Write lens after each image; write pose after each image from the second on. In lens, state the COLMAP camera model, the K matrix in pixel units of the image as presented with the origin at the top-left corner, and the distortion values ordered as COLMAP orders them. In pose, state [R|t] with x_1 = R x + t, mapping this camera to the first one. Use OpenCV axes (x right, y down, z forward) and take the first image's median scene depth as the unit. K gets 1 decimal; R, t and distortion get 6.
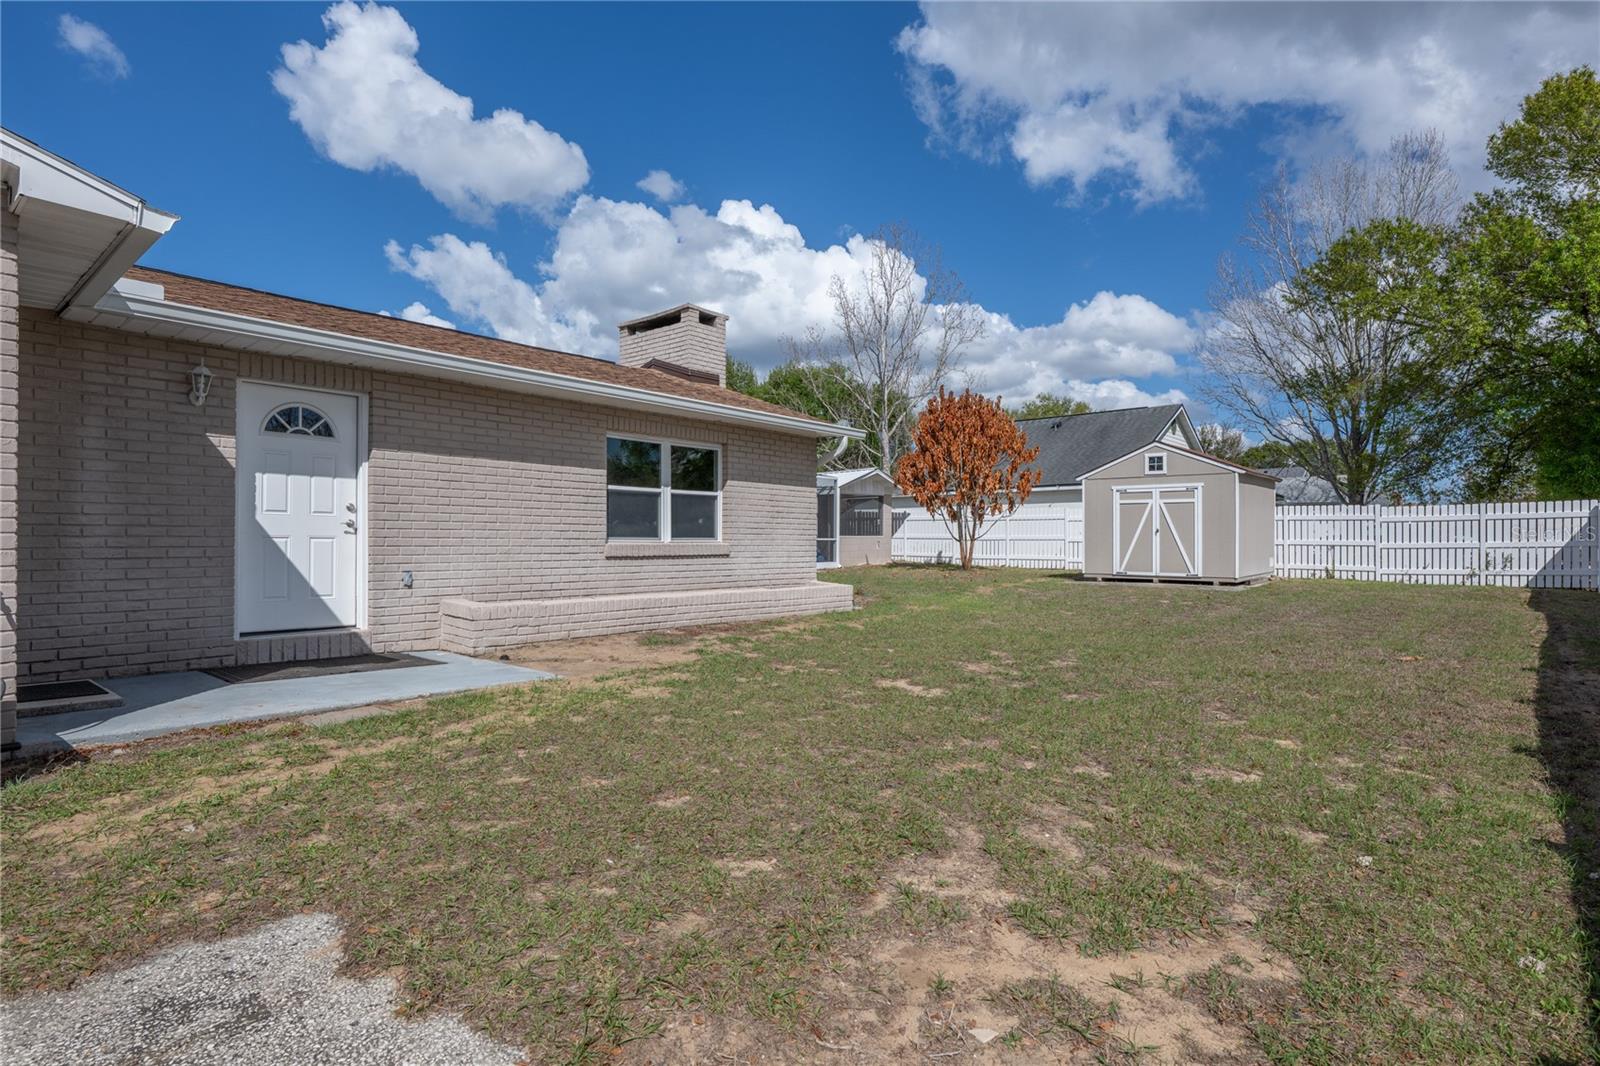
lens RADIAL K [[792.2, 0, 822.3], [0, 792.2, 539.2], [0, 0, 1]] dist [0.000738, 0.001301]
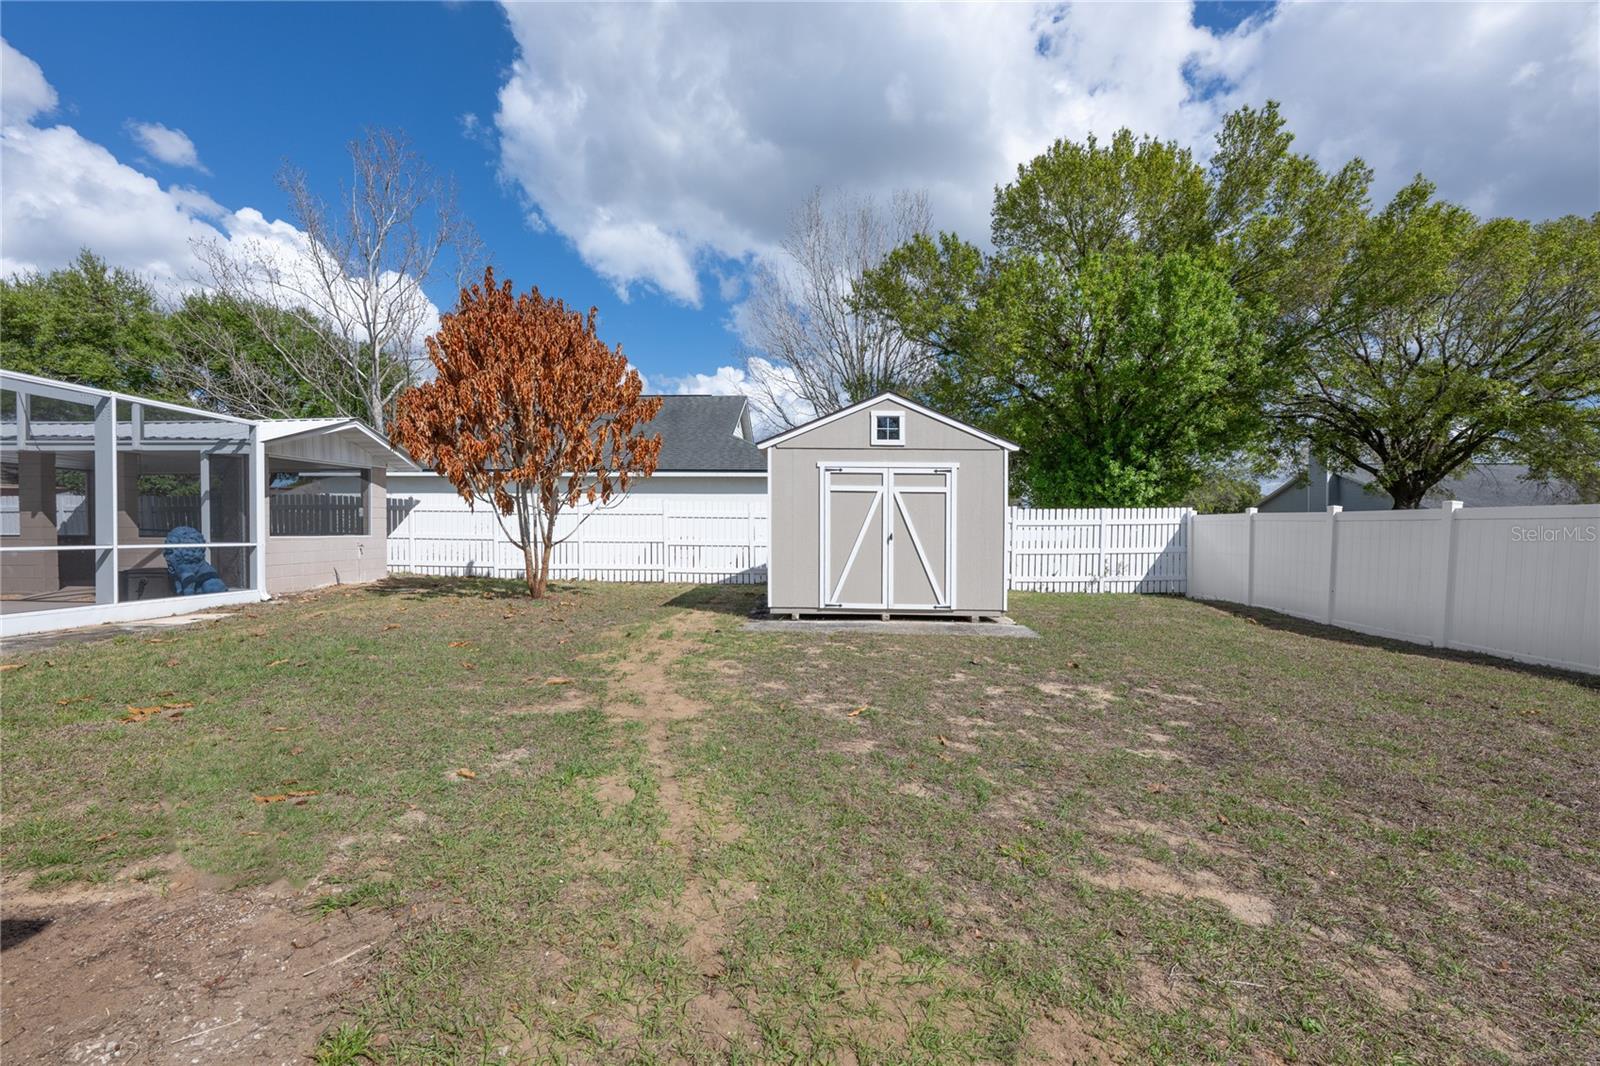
lens RADIAL K [[637.2, 0, 793.2], [0, 637.2, 550.3], [0, 0, 1]] dist [0.000345, 0.000008]
pose [[0.795176, -0.011527, 0.606269, 0.051770], [-0.006436, 0.999603, 0.027446, -0.011438], [-0.606345, -0.025726, 0.794786, 0.556112]]
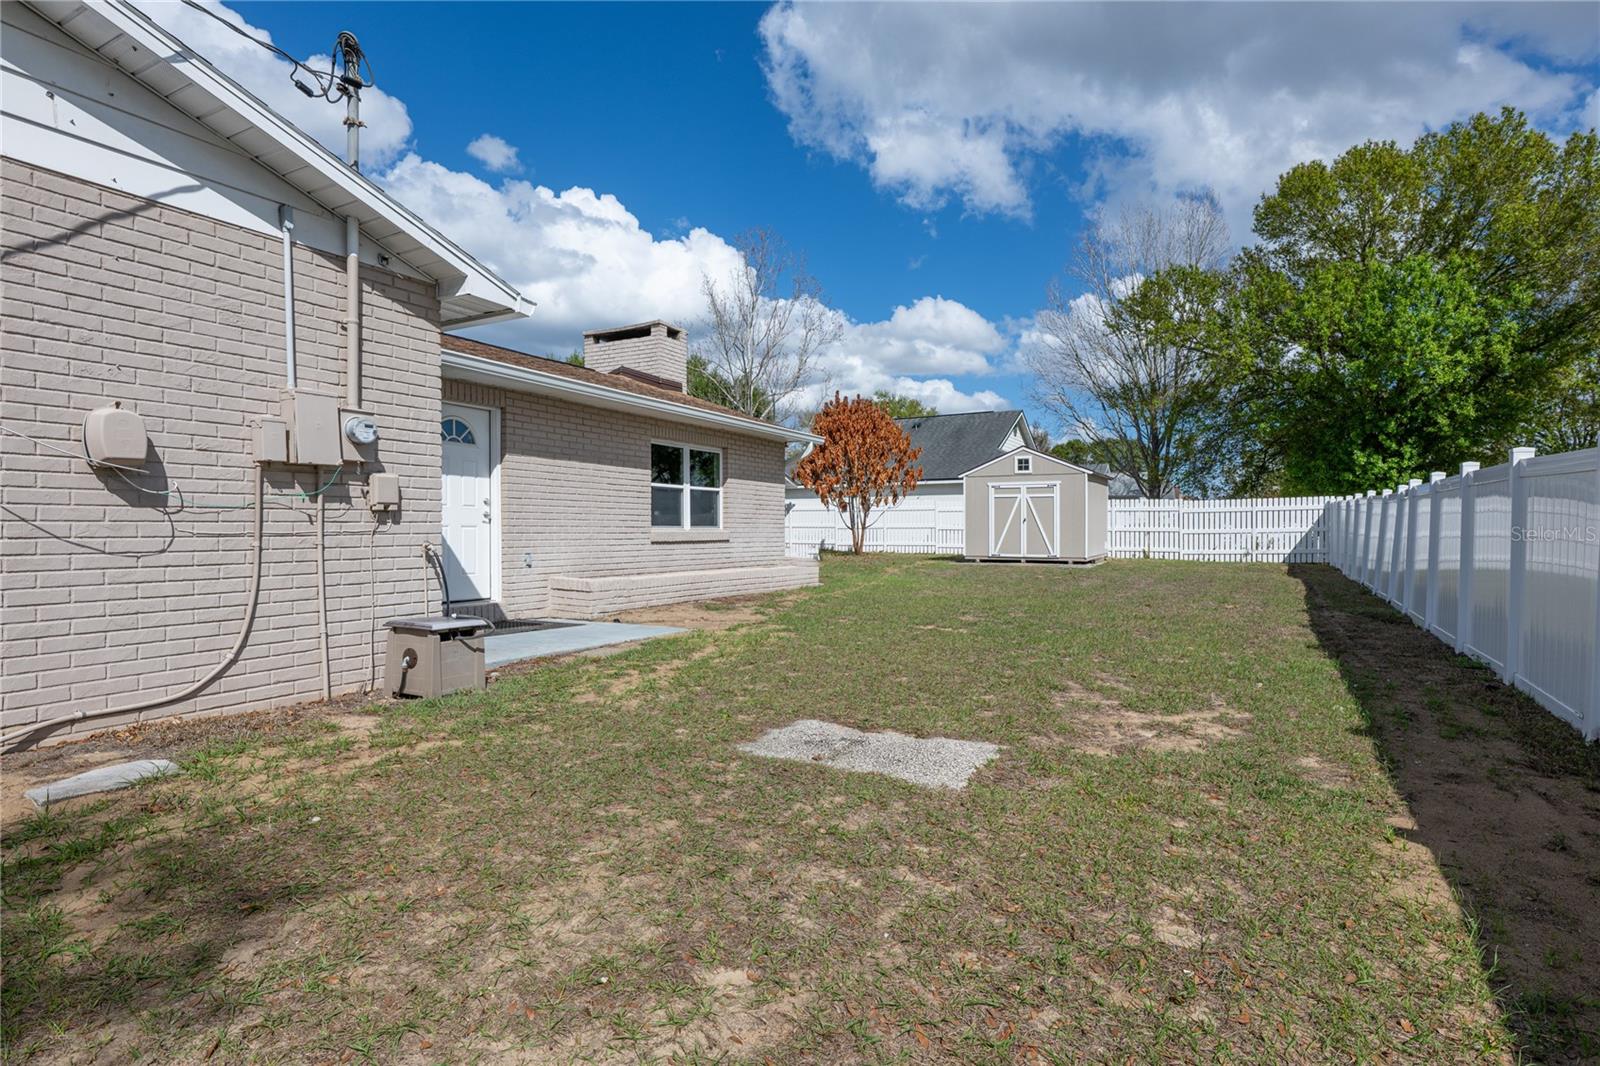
lens RADIAL K [[792.2, 0, 822.3], [0, 792.2, 539.2], [0, 0, 1]] dist [0.000738, 0.001301]
pose [[0.977138, -0.006194, 0.212518, -0.118386], [0.003393, 0.999903, 0.013539, 0.001095], [-0.212581, -0.012509, 0.977063, -0.103245]]
